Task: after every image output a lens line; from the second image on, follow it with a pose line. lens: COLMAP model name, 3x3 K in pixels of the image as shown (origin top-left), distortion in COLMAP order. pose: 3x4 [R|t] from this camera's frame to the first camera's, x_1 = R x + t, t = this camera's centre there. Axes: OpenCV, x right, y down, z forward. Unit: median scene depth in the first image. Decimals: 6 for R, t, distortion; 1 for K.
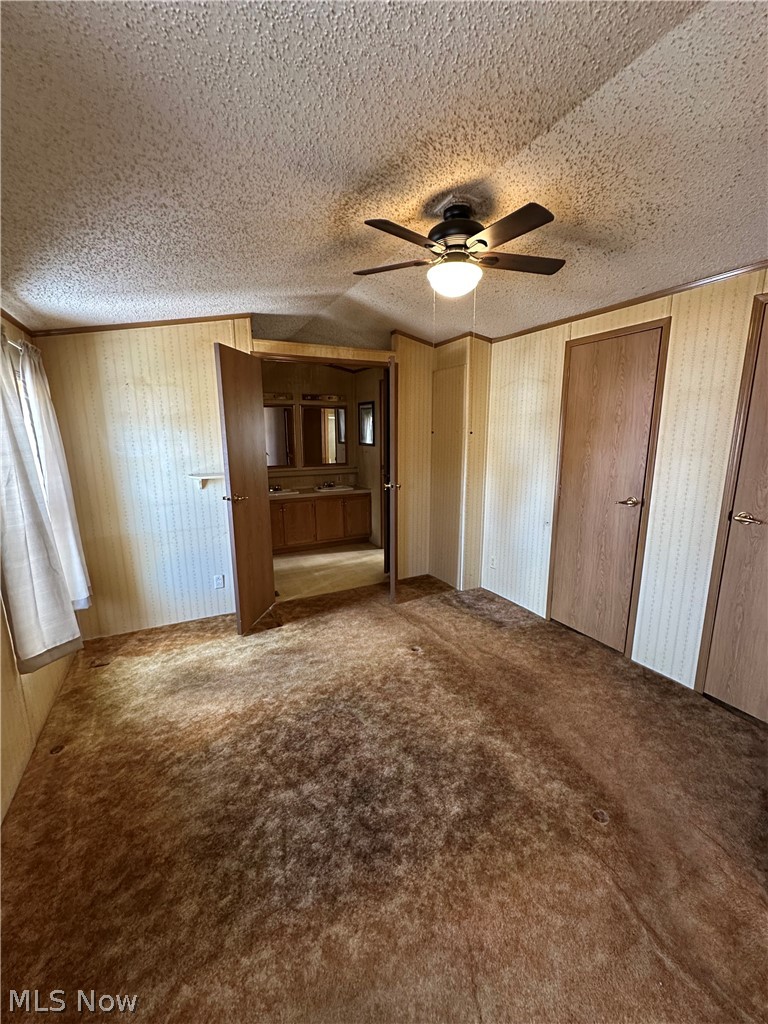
lens RADIAL K [[411.0, 0, 385.2], [0, 411.0, 511.6], [0, 0, 1]] dist [-0.000336, -0.000066]
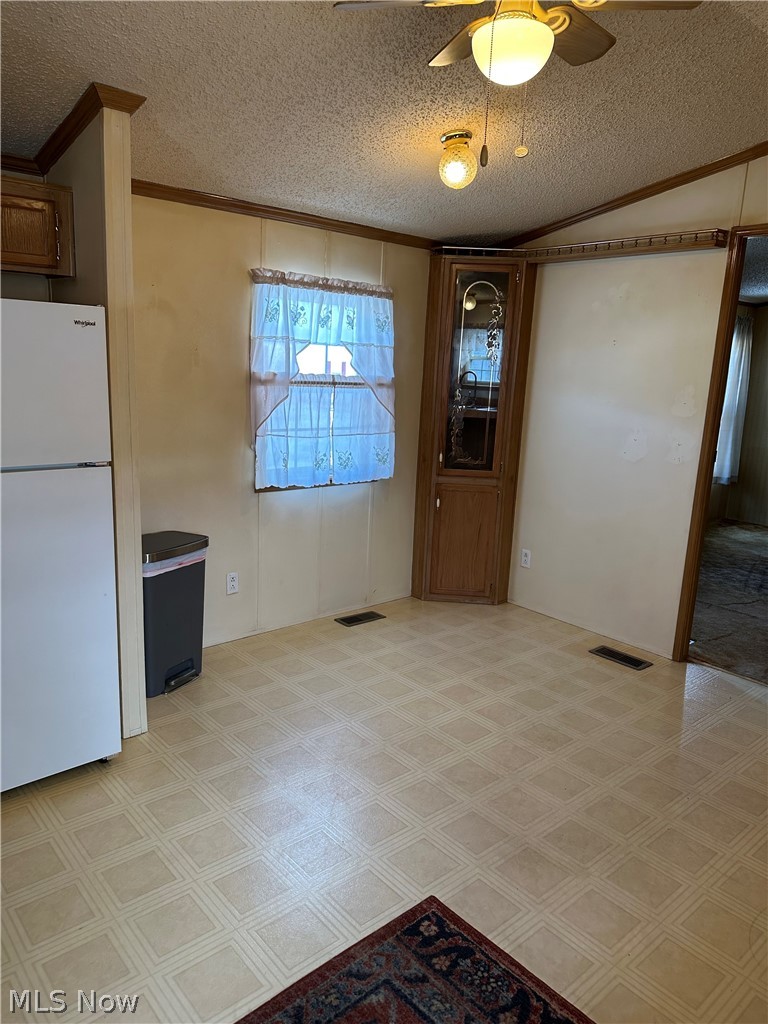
lens RADIAL K [[720.8, 0, 385.7], [0, 720.8, 511.7], [0, 0, 1]] dist [0.053284, -0.075546]
pose [[0.249787, 0.219663, -0.943056, 1.606833], [-0.226118, 0.960234, 0.163773, 0.183641], [0.941529, 0.172334, 0.289523, -1.007567]]
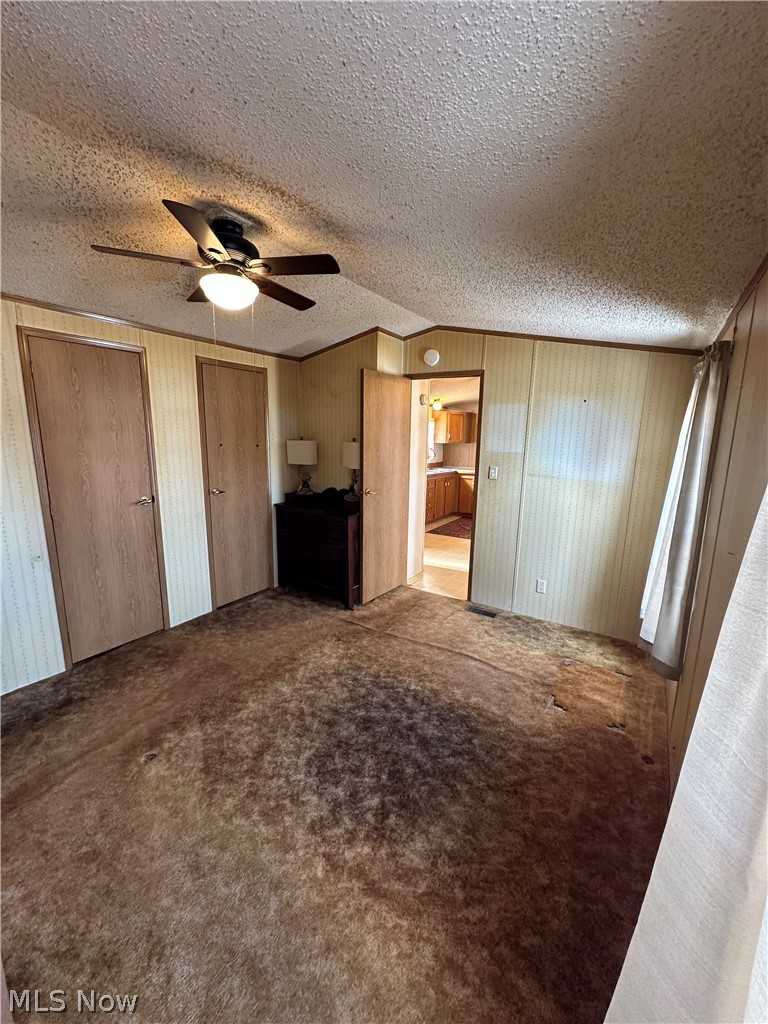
lens RADIAL K [[411.0, 0, 383.4], [0, 411.0, 513.4], [0, 0, 1]] dist [-0.000336, -0.000066]
pose [[-0.502402, -0.167620, 0.848231, -0.746381], [0.150175, 0.949202, 0.276521, -0.217657], [-0.851493, 0.266308, -0.451708, 1.006256]]
